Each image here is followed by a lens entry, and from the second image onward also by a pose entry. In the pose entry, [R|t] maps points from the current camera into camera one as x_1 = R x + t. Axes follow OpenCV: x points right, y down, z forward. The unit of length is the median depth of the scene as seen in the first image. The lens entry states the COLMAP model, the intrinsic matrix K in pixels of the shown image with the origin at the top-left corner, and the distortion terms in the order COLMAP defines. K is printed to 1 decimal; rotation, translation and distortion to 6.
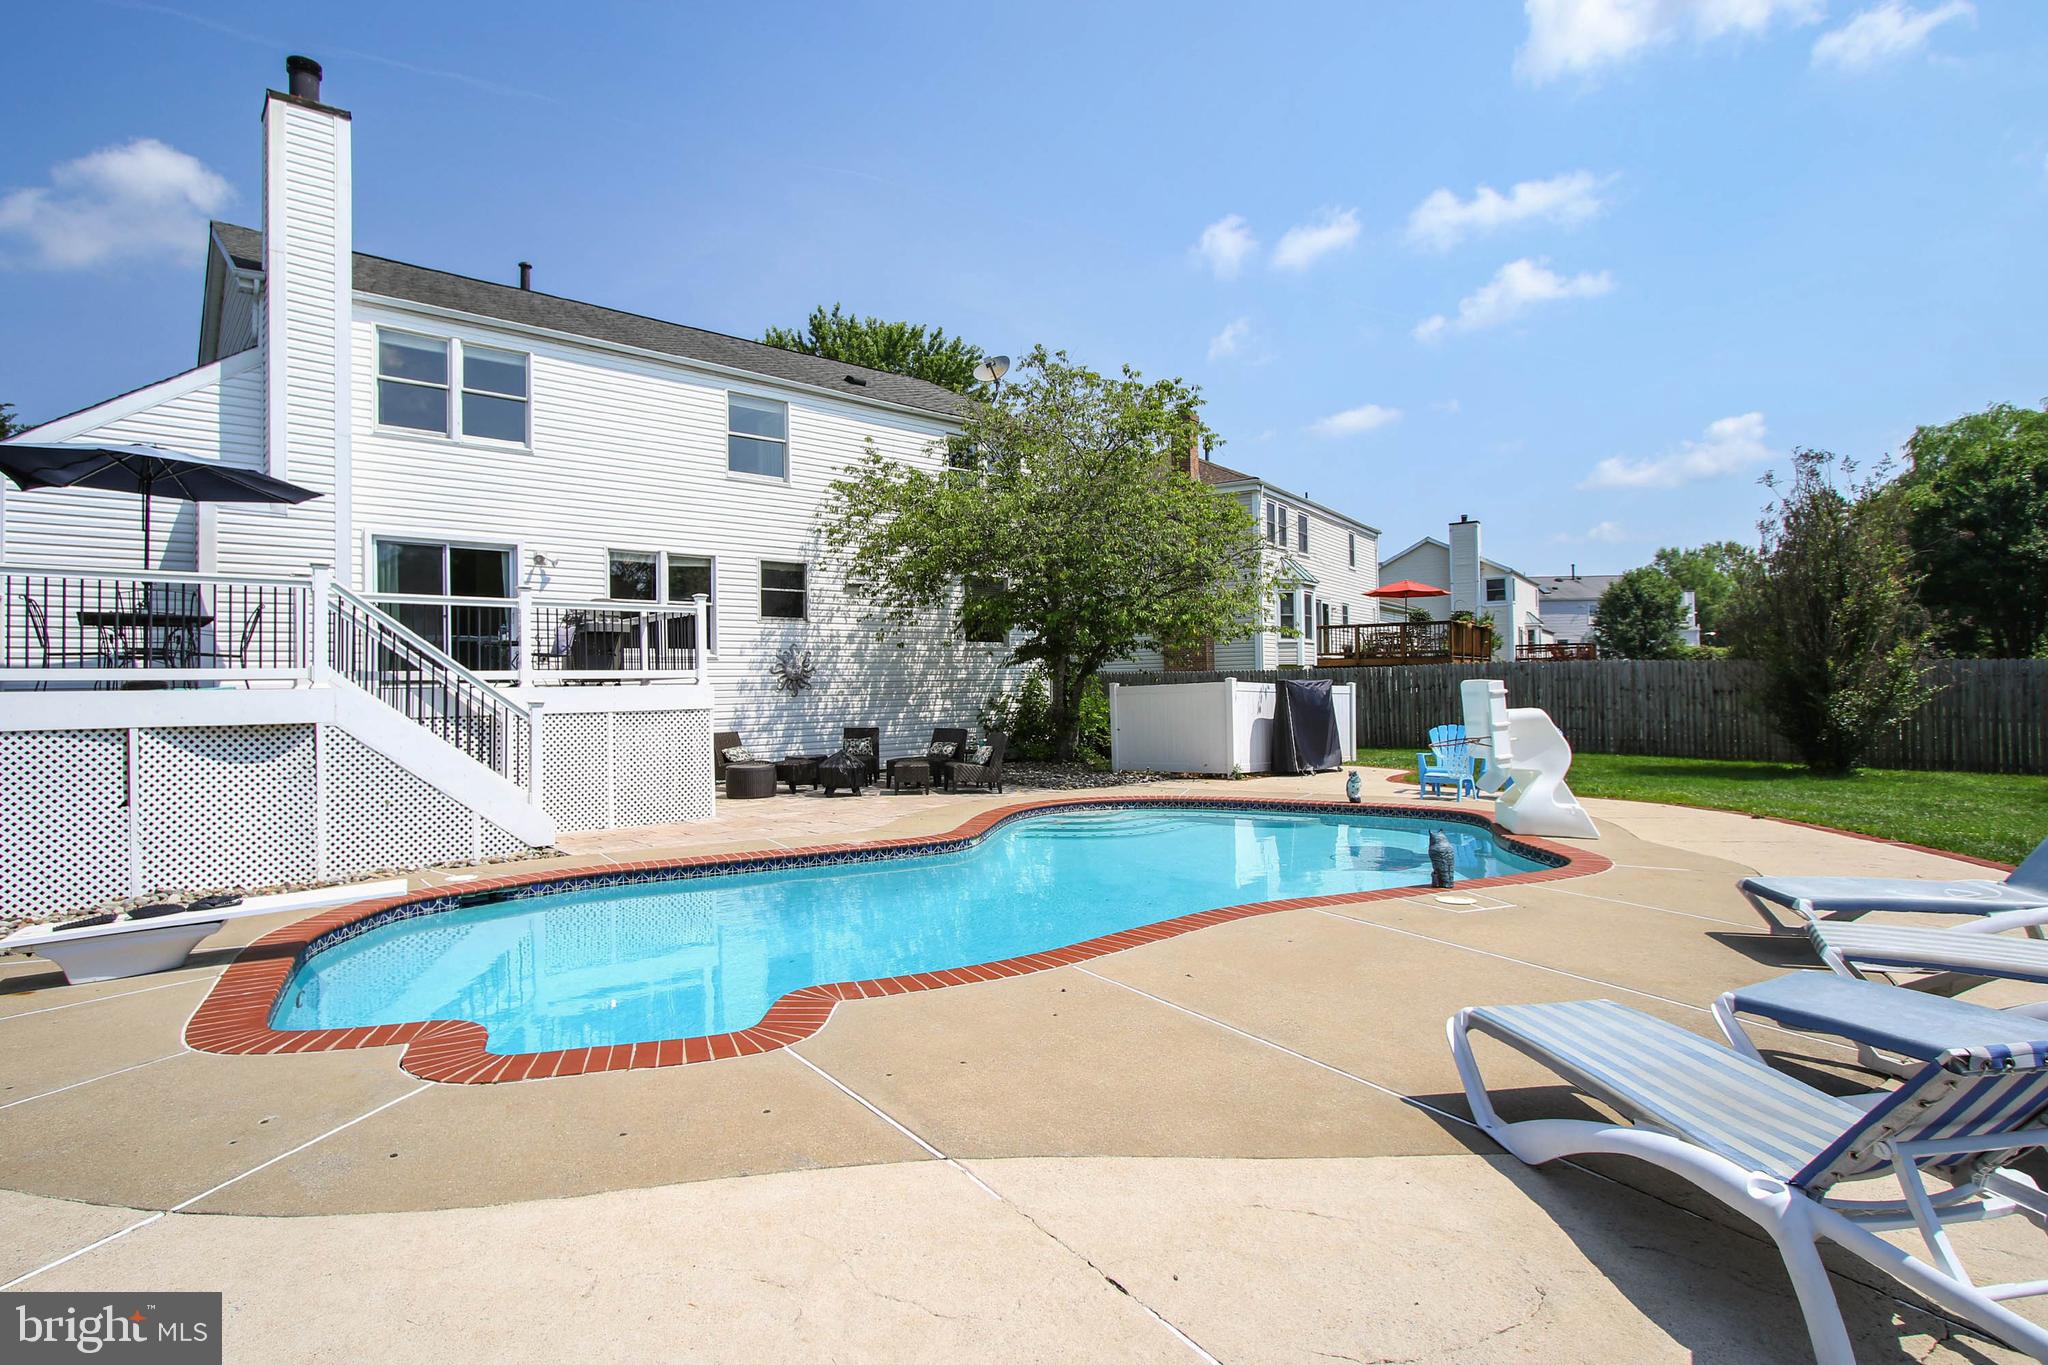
lens RADIAL K [[971.6, 0, 1008.5], [0, 971.6, 674.0], [0, 0, 1]] dist [-0.013557, 0.001151]
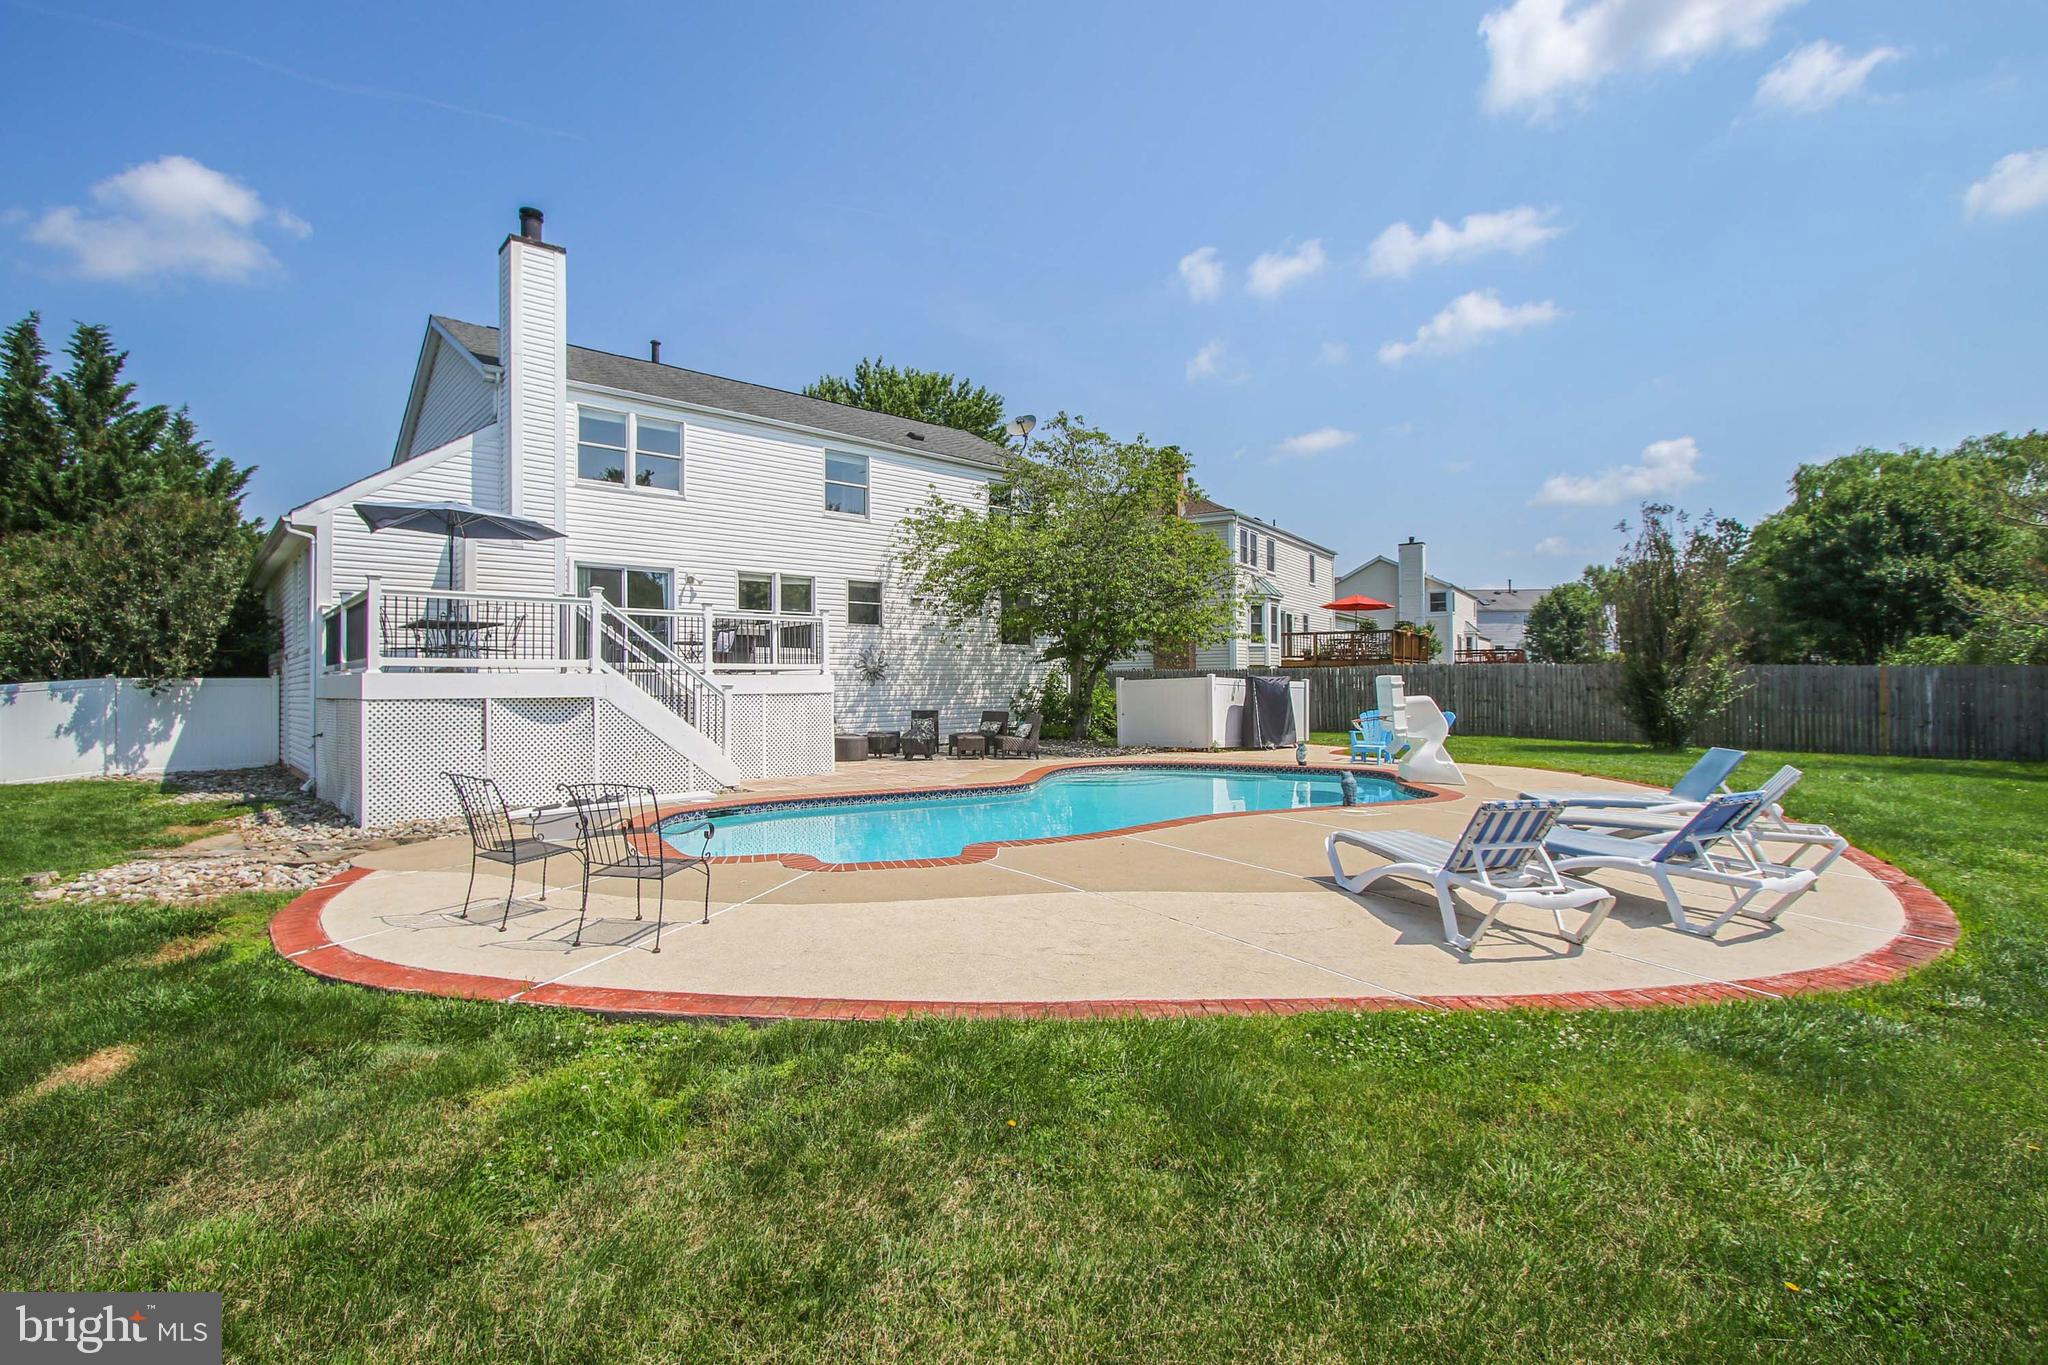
lens RADIAL K [[888.6, 0, 1012.3], [0, 888.6, 665.9], [0, 0, 1]] dist [-0.013773, 0.000544]
pose [[0.999913, 0.009488, 0.009128, -0.046074], [-0.009428, 0.999934, -0.006602, 0.003093], [-0.009190, 0.006515, 0.999937, -0.177268]]
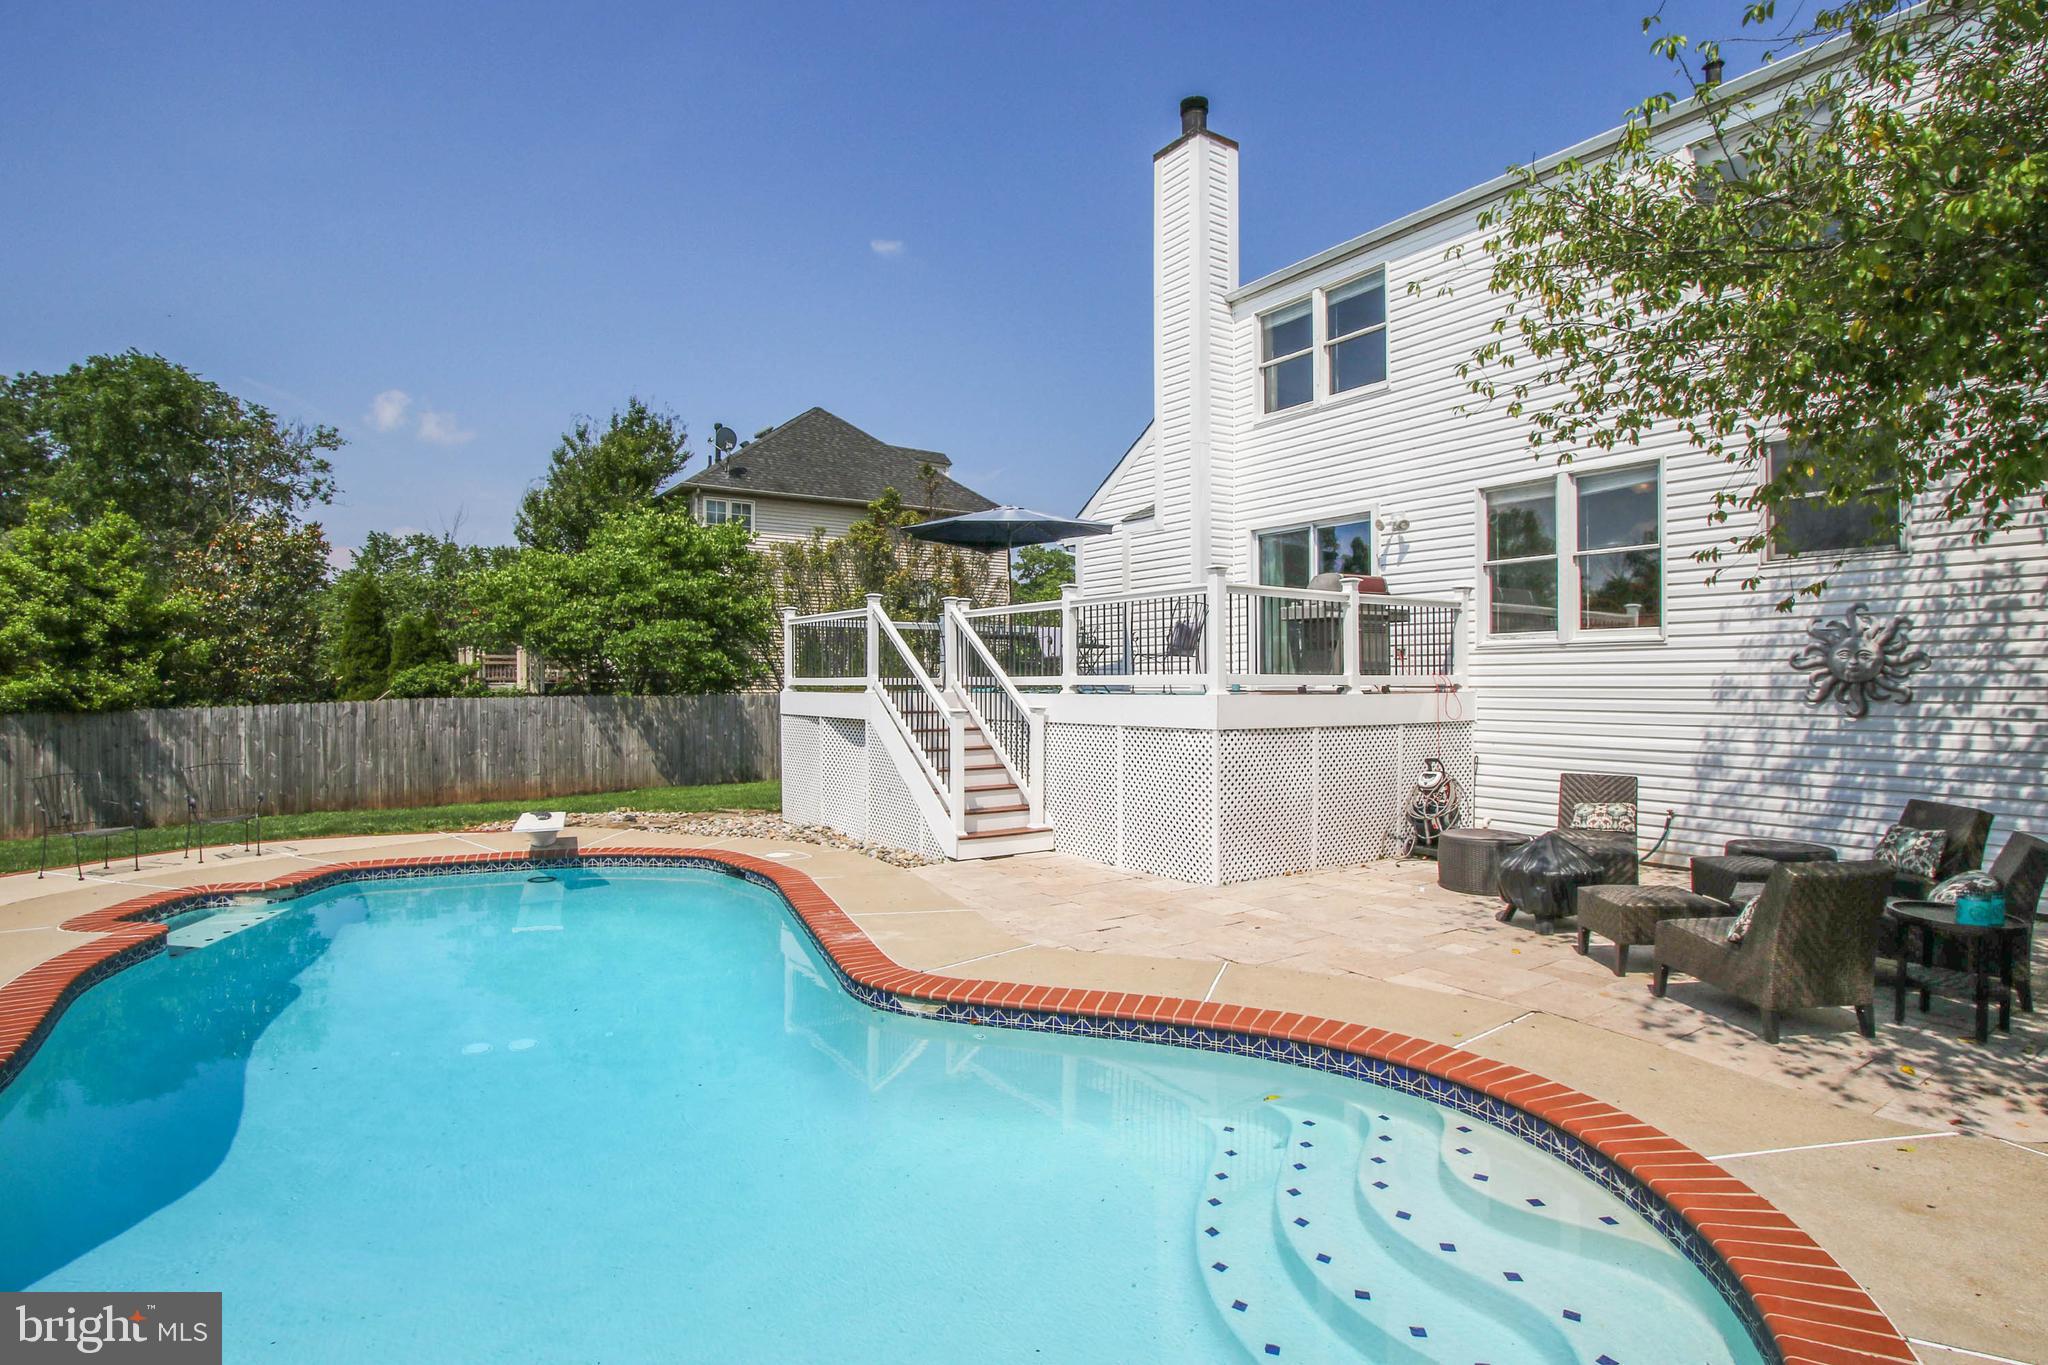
lens RADIAL K [[987.6, 0, 997.5], [0, 987.6, 665.9], [0, 0, 1]] dist [-0.011495, 0.000458]
pose [[-0.076352, -0.001142, -0.997080, 0.274585], [0.016365, 0.999863, -0.002398, -0.006780], [0.996947, -0.016500, -0.076323, 0.624731]]
